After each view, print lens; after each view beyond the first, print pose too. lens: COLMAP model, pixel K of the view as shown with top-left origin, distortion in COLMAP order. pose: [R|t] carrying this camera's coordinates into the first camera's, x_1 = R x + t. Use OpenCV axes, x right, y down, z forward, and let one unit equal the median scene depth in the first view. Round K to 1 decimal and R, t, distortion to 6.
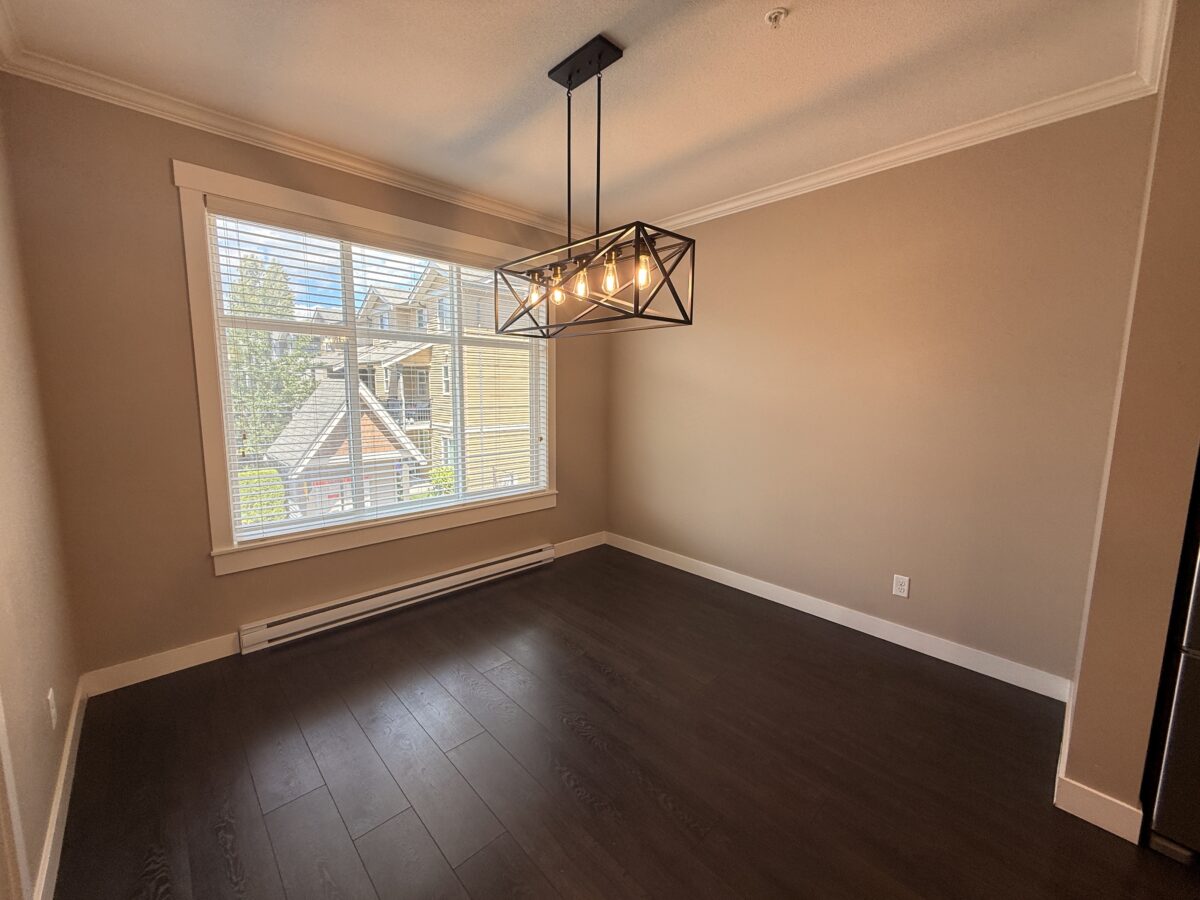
lens RADIAL K [[479.6, 0, 597.2], [0, 479.6, 447.8], [0, 0, 1]] dist [0.001035, 0.000189]
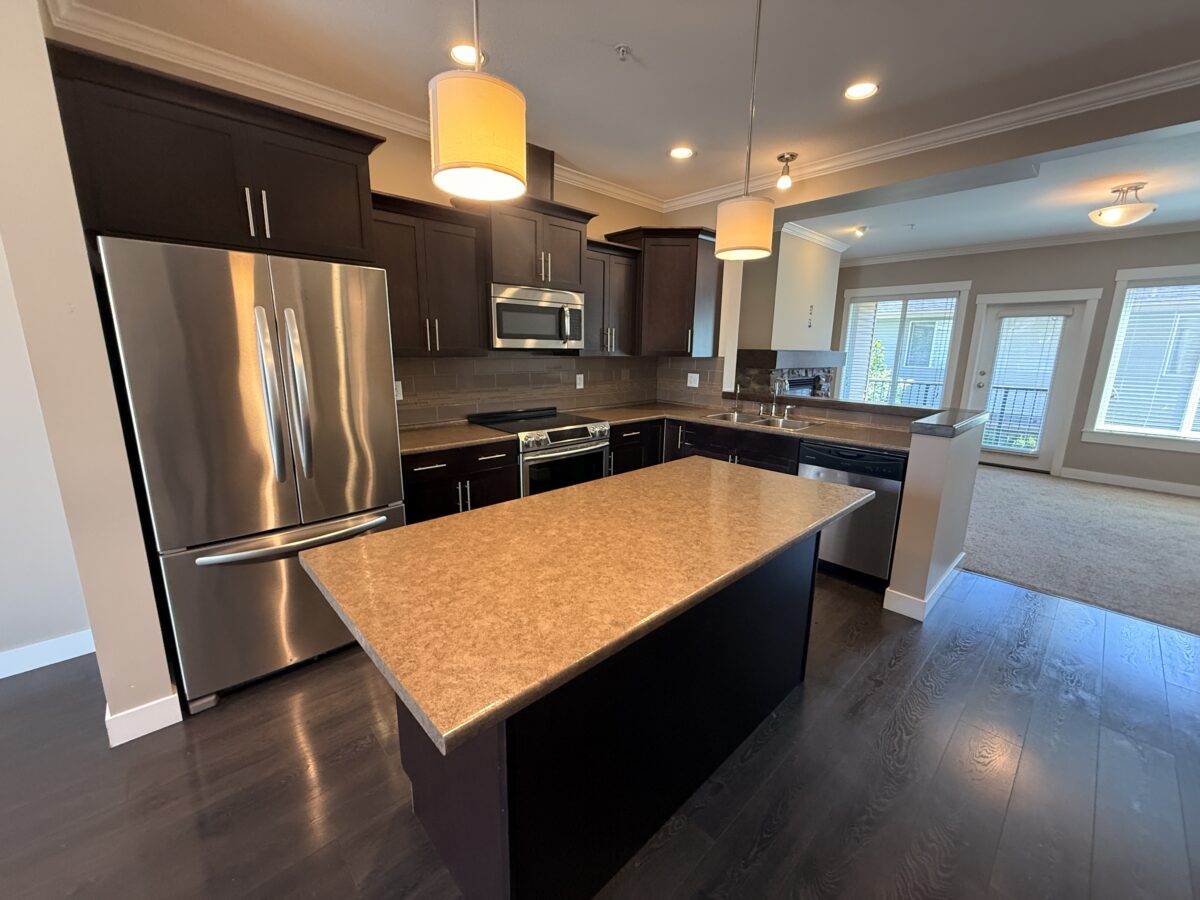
lens RADIAL K [[479.6, 0, 597.2], [0, 479.6, 447.8], [0, 0, 1]] dist [0.001035, 0.000189]
pose [[0.007707, -0.215709, 0.976427, 0.073593], [0.111034, 0.970603, 0.213546, 0.018256], [-0.993787, 0.106771, 0.031431, -0.088386]]
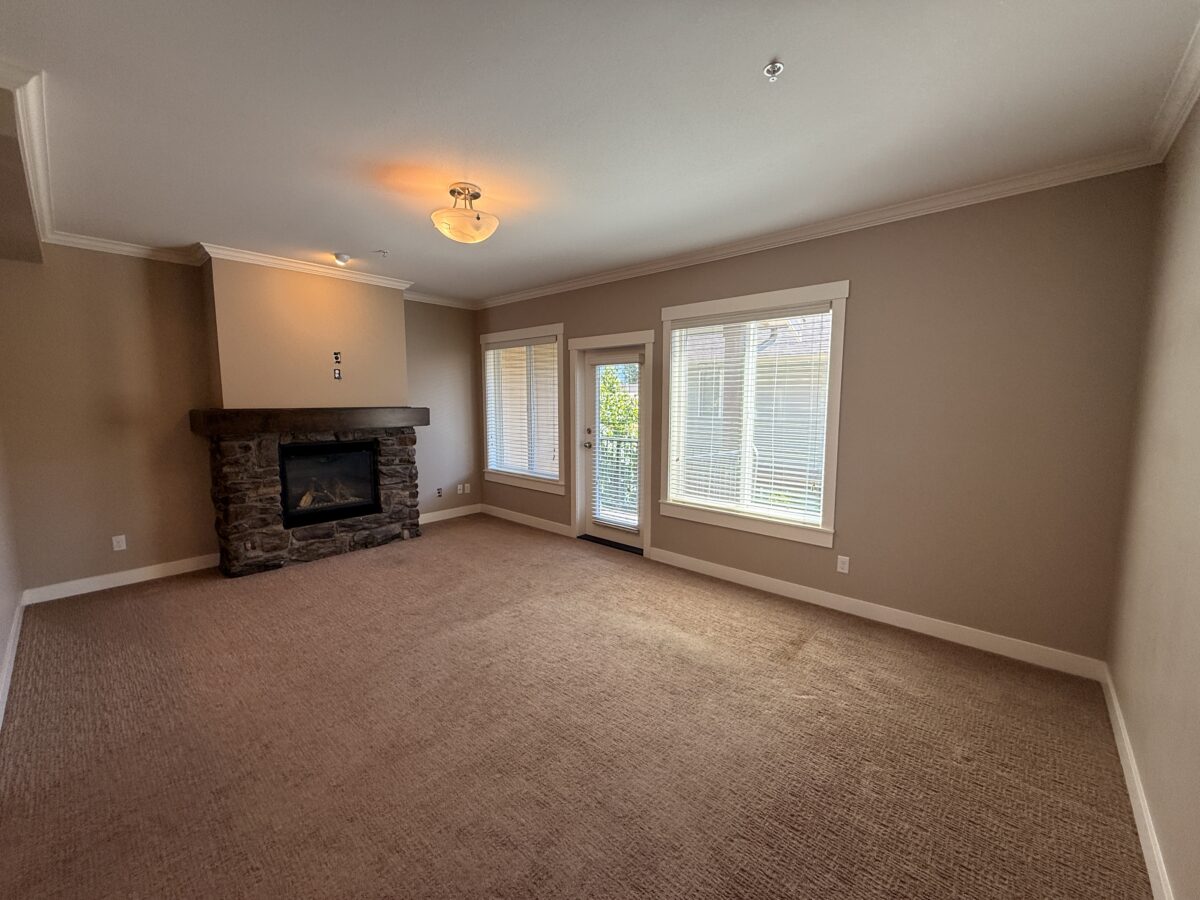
lens RADIAL K [[479.6, 0, 597.2], [0, 479.6, 447.8], [0, 0, 1]] dist [0.001035, 0.000189]
pose [[-0.078019, -0.113197, 0.990505, 0.570623], [0.123306, 0.984809, 0.122258, 0.231167], [-0.989297, 0.131674, -0.062876, -2.042741]]
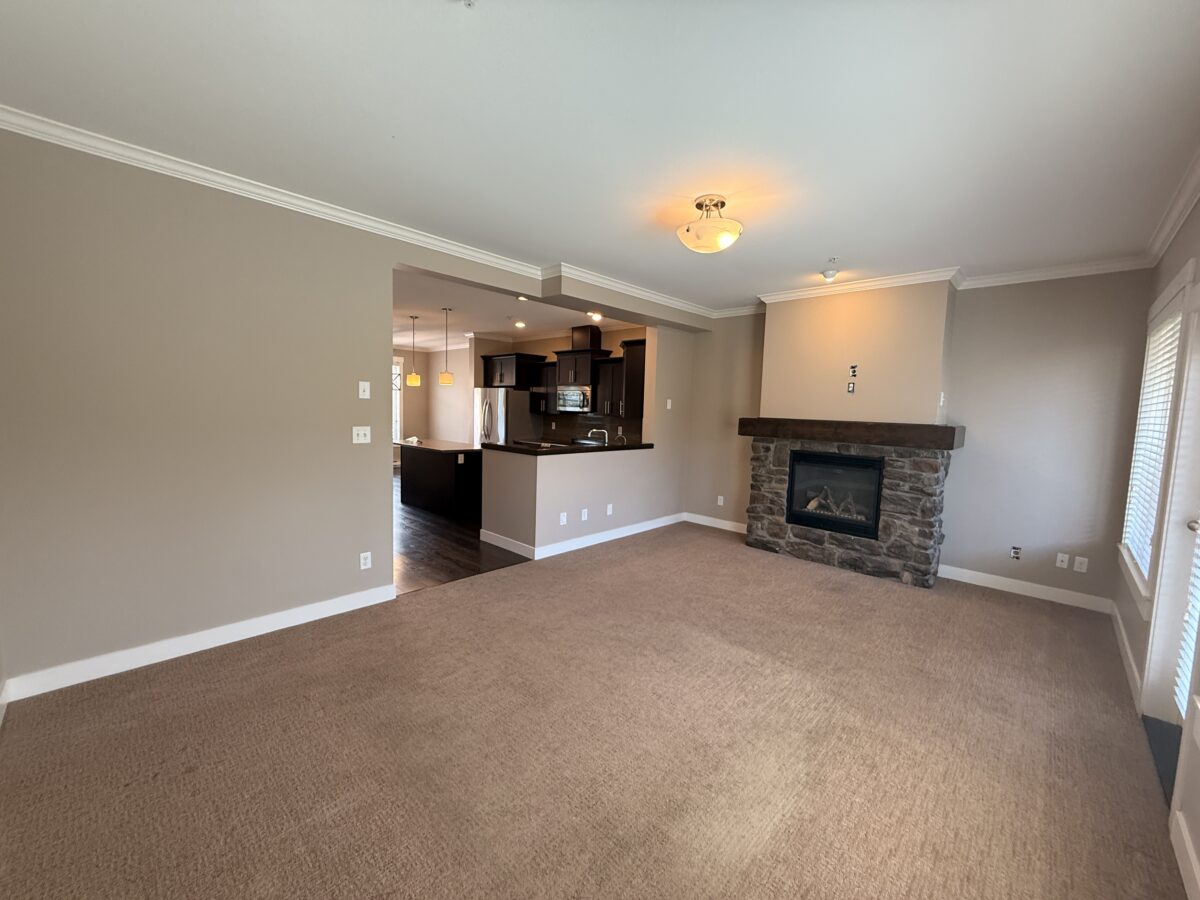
lens RADIAL K [[479.6, 0, 597.2], [0, 479.6, 447.8], [0, 0, 1]] dist [0.001035, 0.000189]
pose [[0.998632, 0.015672, 0.049892, 1.494968], [-0.013729, 0.999144, -0.039034, 0.377382], [-0.050461, 0.038296, 0.997992, -3.035068]]
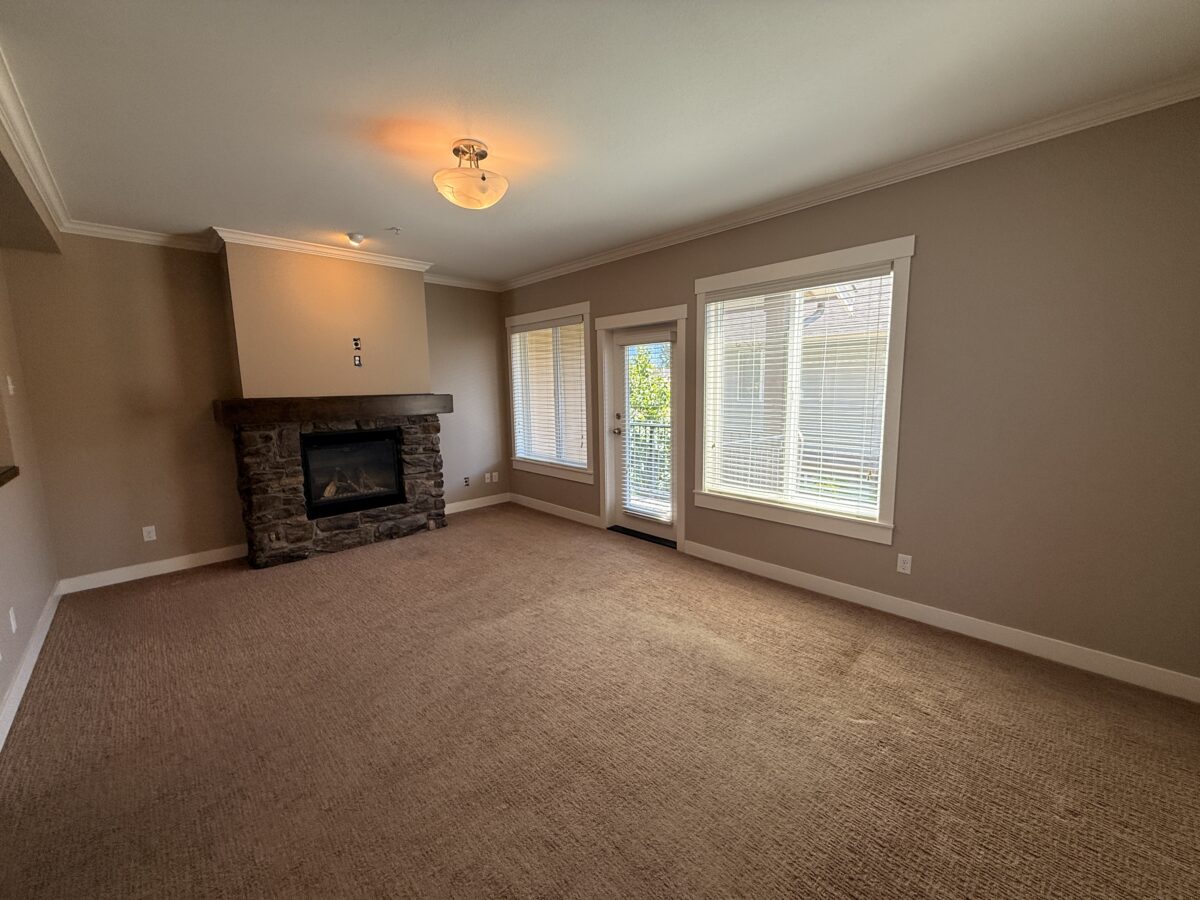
lens RADIAL K [[479.6, 0, 597.2], [0, 479.6, 447.8], [0, 0, 1]] dist [0.001035, 0.000189]
pose [[-0.001968, -0.140831, 0.990032, 0.692360], [0.142677, 0.979865, 0.139669, 0.250781], [-0.989767, 0.141529, 0.018165, -2.082353]]
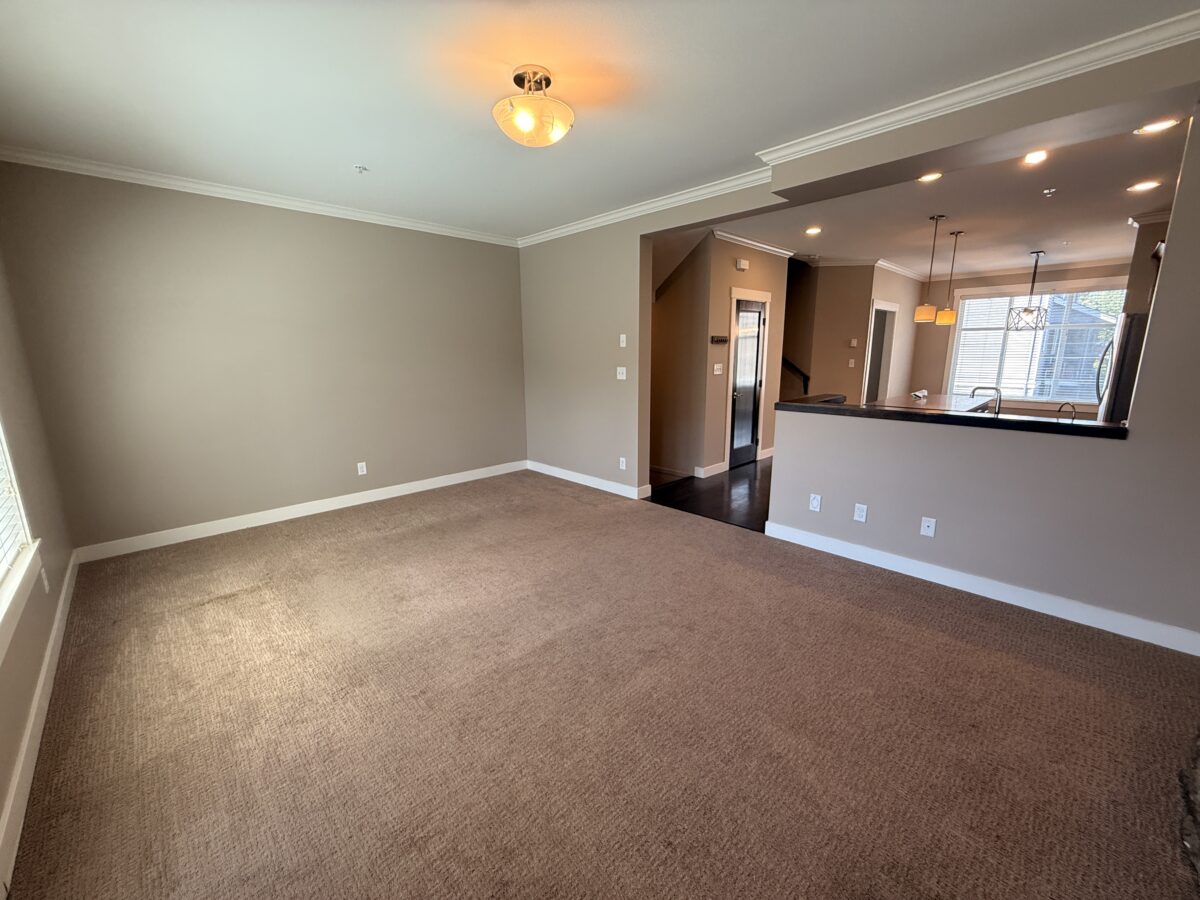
lens RADIAL K [[479.6, 0, 597.2], [0, 479.6, 447.8], [0, 0, 1]] dist [0.001035, 0.000189]
pose [[0.011992, 0.187965, -0.982103, 2.895142], [-0.115938, 0.975810, 0.185345, 0.235869], [0.993184, 0.111640, 0.033494, -1.707328]]
